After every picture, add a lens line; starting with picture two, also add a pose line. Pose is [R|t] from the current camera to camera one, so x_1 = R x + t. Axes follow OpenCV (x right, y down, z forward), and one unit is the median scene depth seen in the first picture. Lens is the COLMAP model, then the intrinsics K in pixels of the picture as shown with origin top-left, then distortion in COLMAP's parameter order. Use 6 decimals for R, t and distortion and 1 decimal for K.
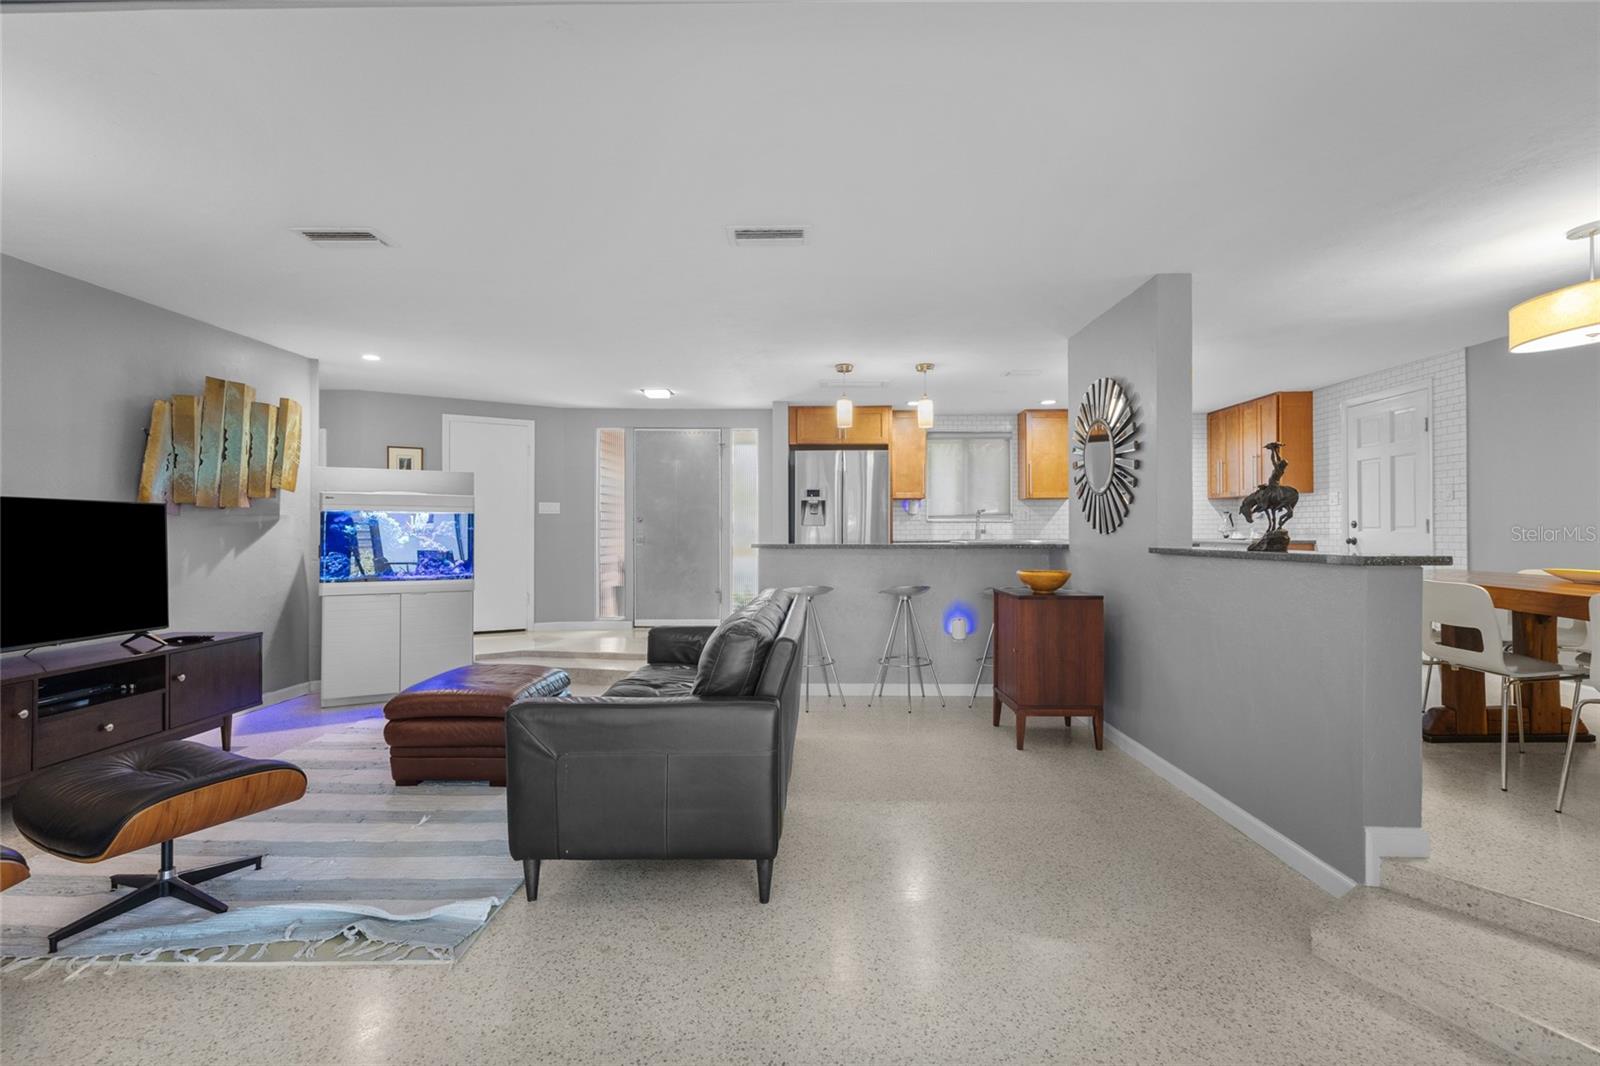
lens RADIAL K [[738.6, 0, 795.6], [0, 738.6, 534.6], [0, 0, 1]] dist [0.001110, 0.002492]
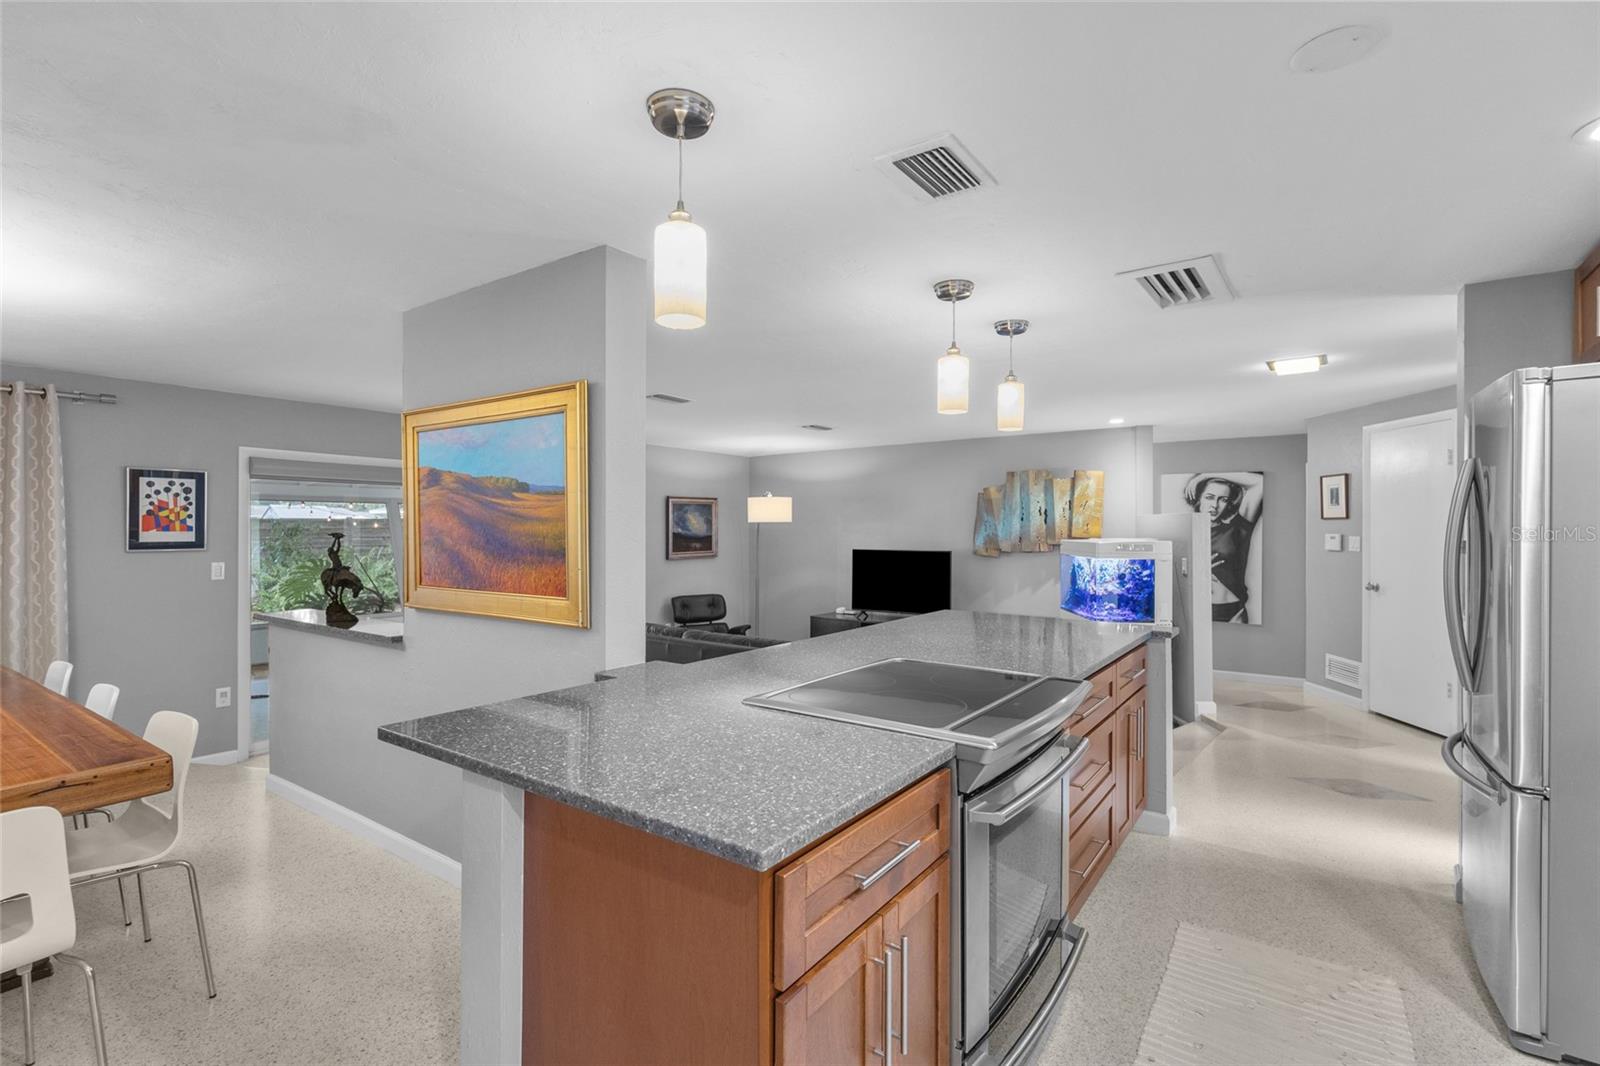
lens RADIAL K [[738.6, 0, 792.1], [0, 738.6, 527.7], [0, 0, 1]] dist [0.001110, 0.002492]
pose [[-0.567839, -0.001040, -0.823139, 0.699154], [-0.002293, 0.999997, 0.000318, -0.076247], [0.823136, 0.002068, -0.567840, 1.307763]]
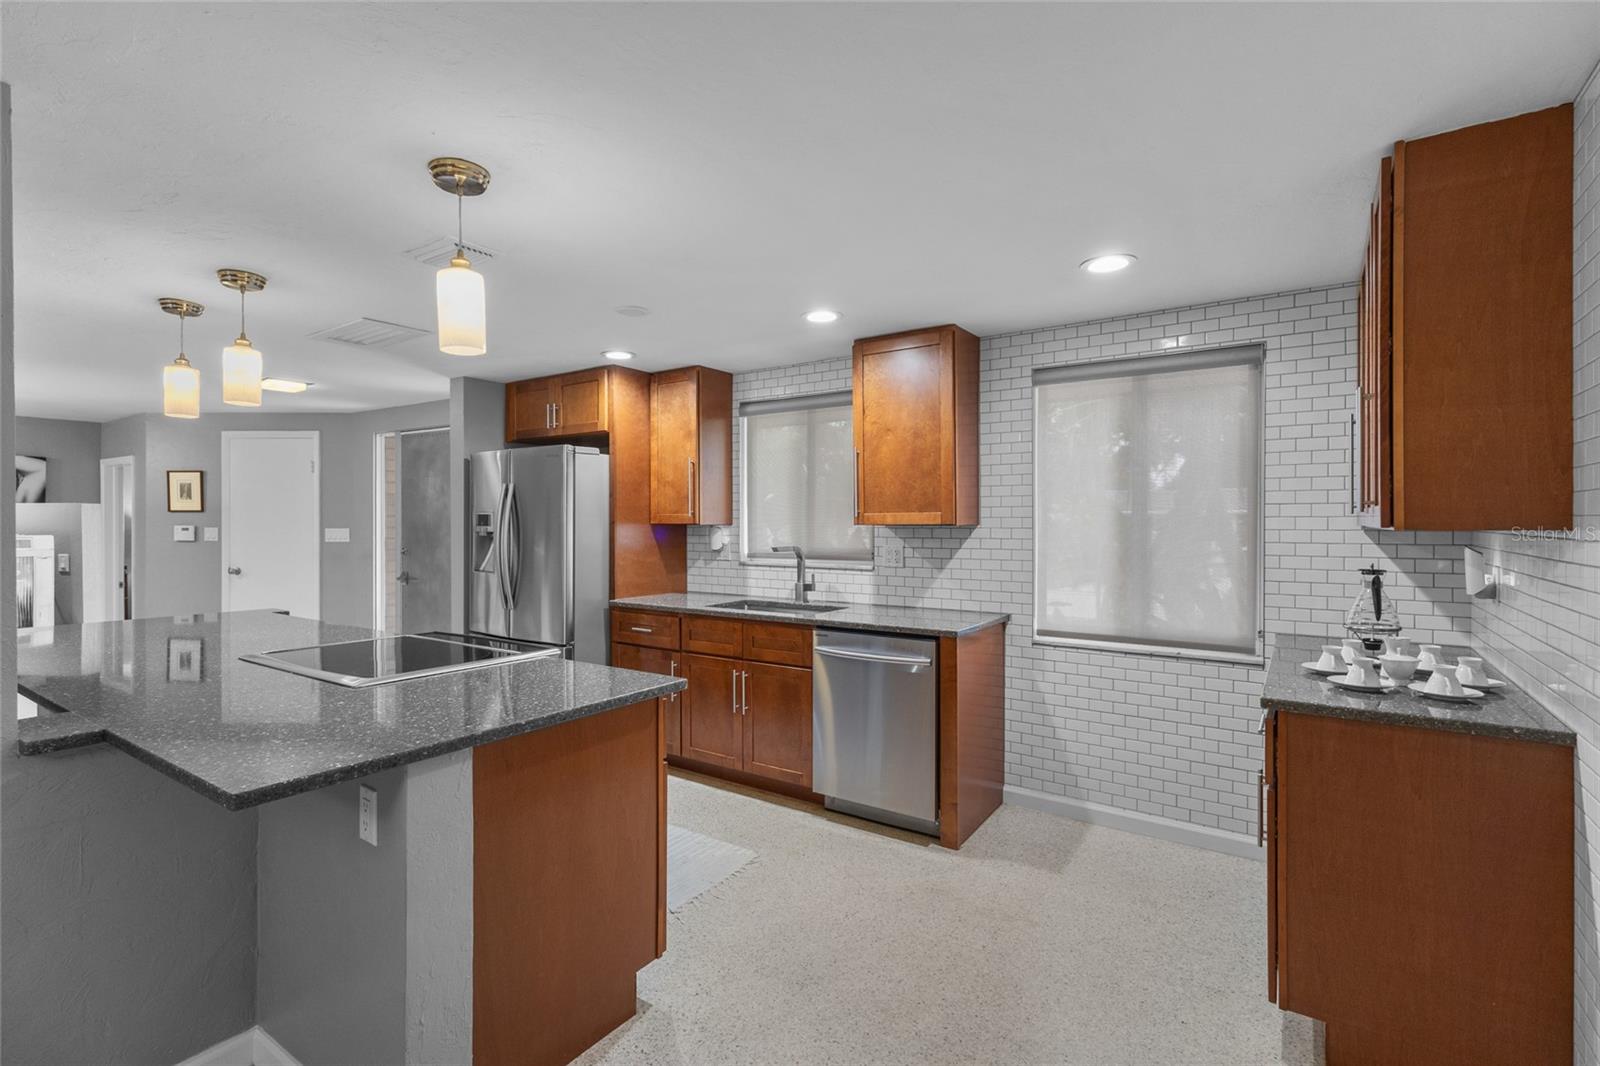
lens RADIAL K [[738.6, 0, 800.0], [0, 738.6, 524.4], [0, 0, 1]] dist [0.001110, 0.002492]
pose [[0.837458, 0.003687, -0.546490, 0.817978], [-0.002495, 0.999993, 0.002923, -0.076461], [0.546496, -0.001085, 0.837461, 0.875419]]
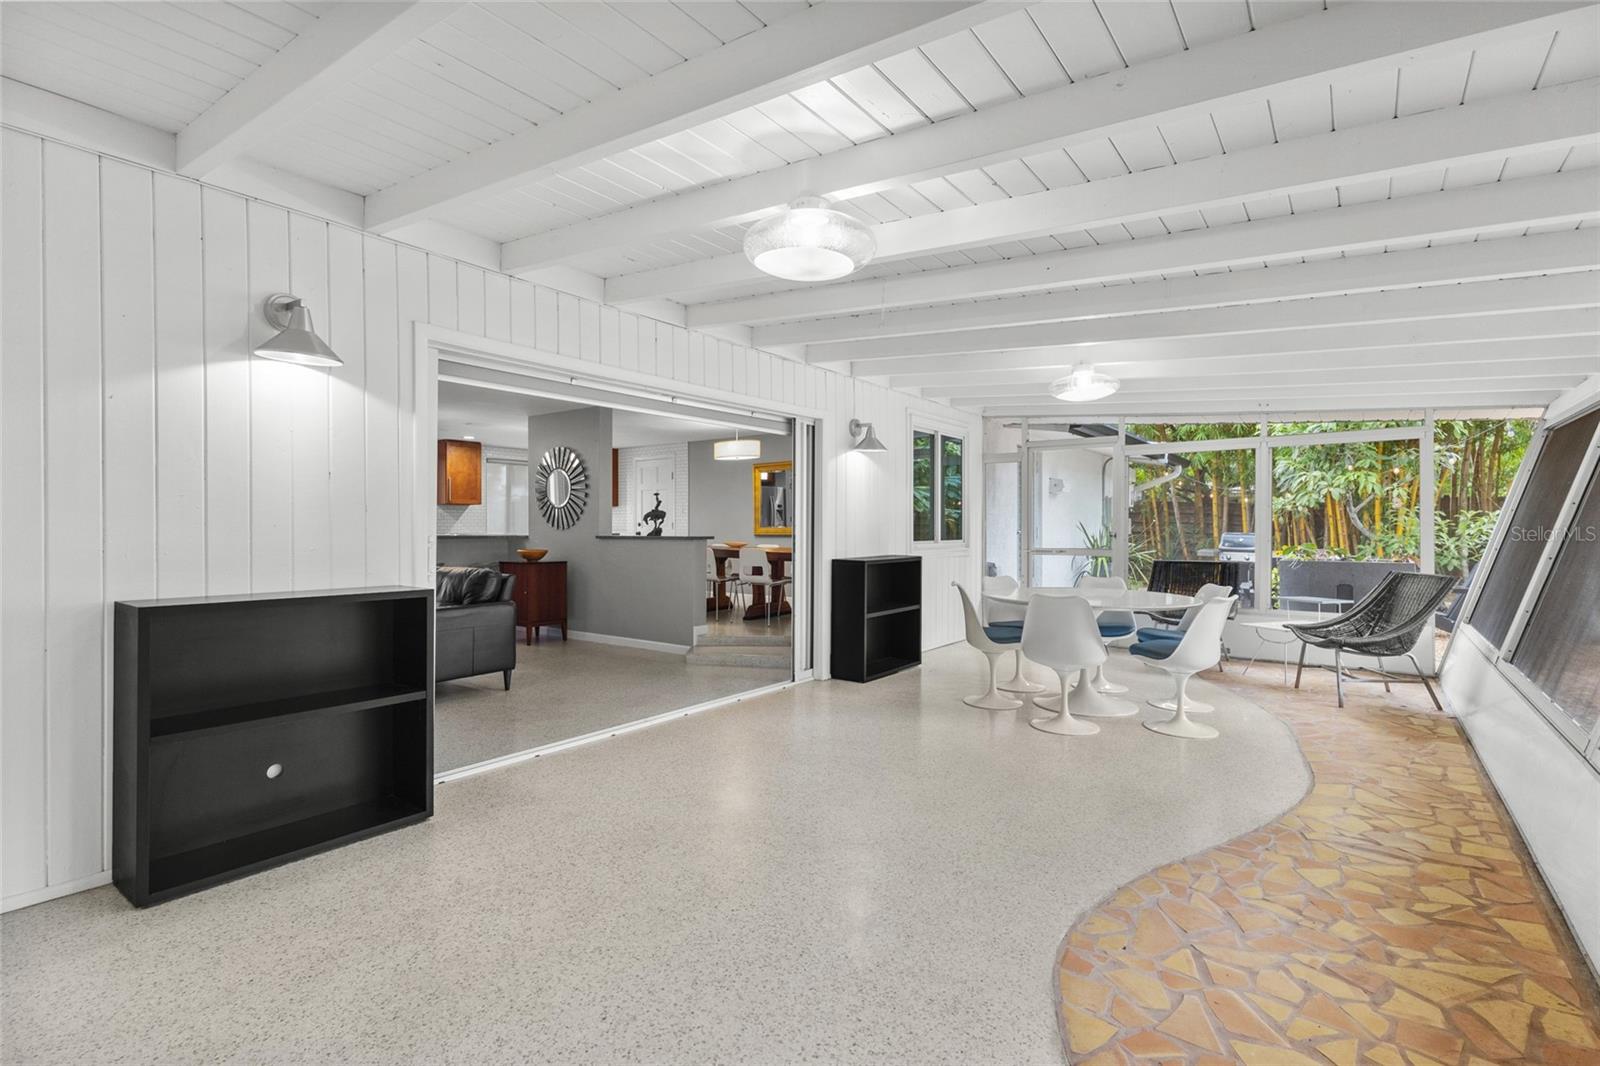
lens RADIAL K [[738.6, 0, 800.0], [0, 738.6, 524.6], [0, 0, 1]] dist [0.001110, 0.002492]
pose [[0.587714, 0.004738, 0.809055, -0.609822], [0.002656, 0.999966, -0.007785, 0.002314], [-0.809064, 0.006724, 0.587682, -0.484241]]
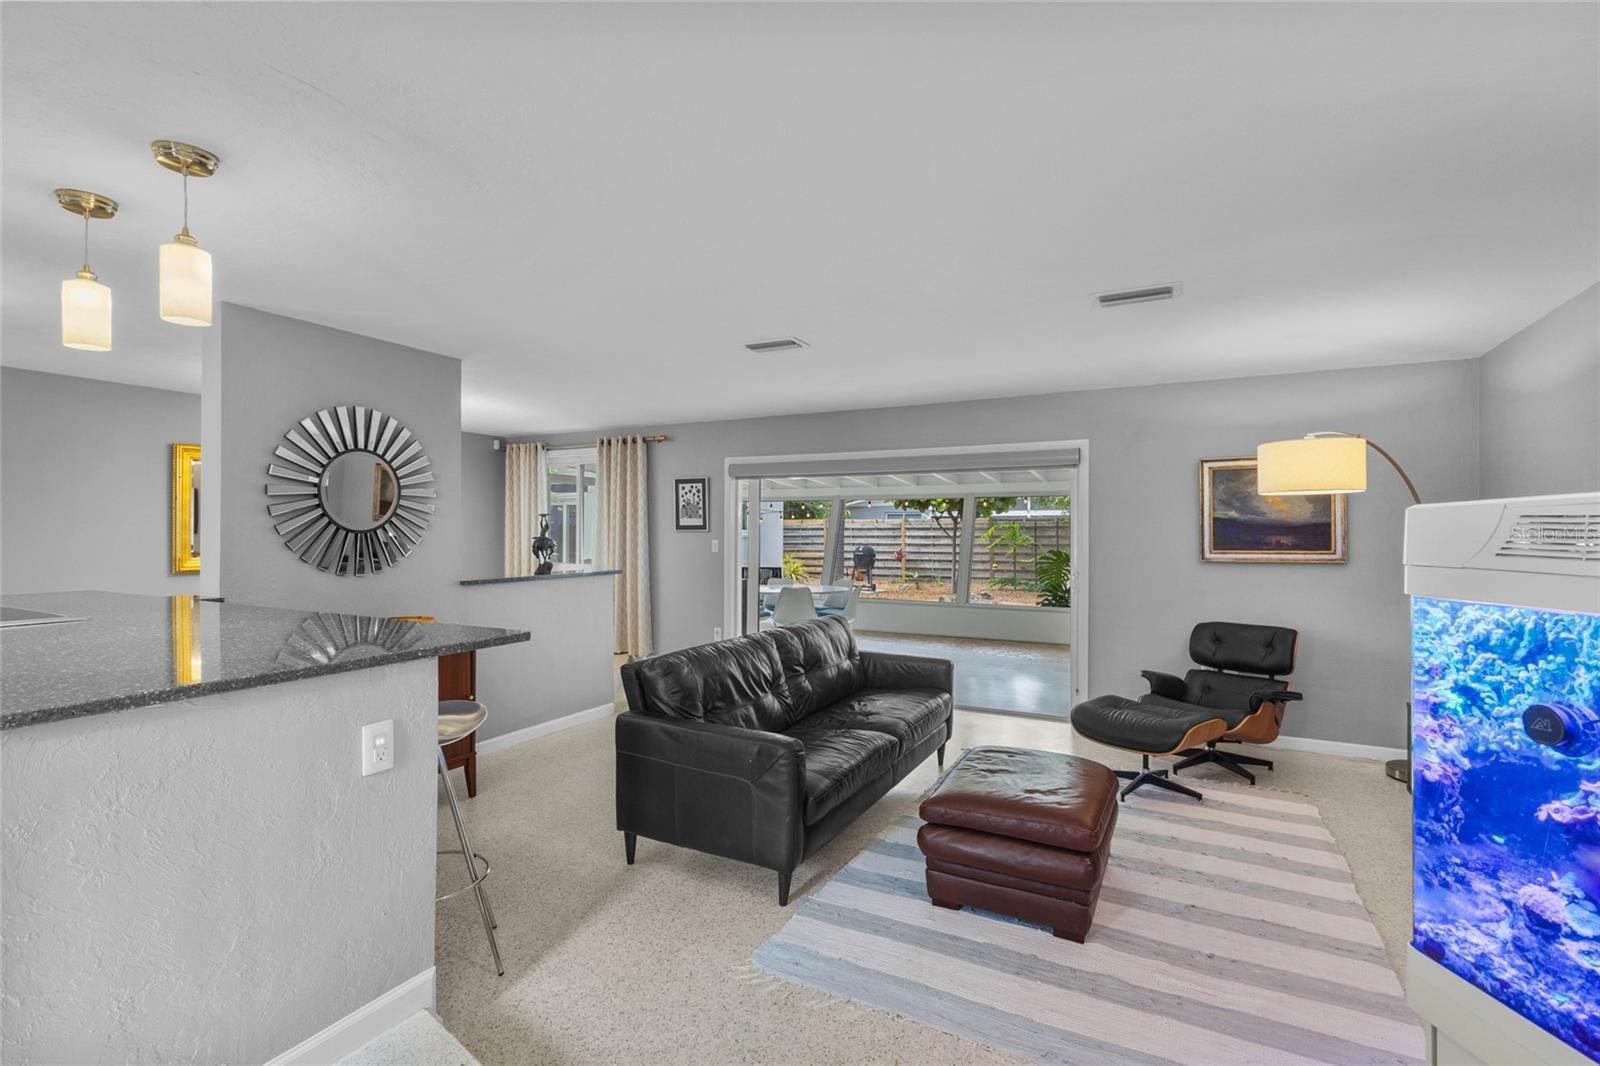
lens RADIAL K [[738.6, 0, 798.0], [0, 738.6, 530.9], [0, 0, 1]] dist [0.001110, 0.002492]
pose [[-0.893008, -0.001106, 0.450040, -0.405247], [-0.000656, 0.999999, 0.001156, -0.048278], [-0.450040, 0.000737, -0.893008, 1.312321]]
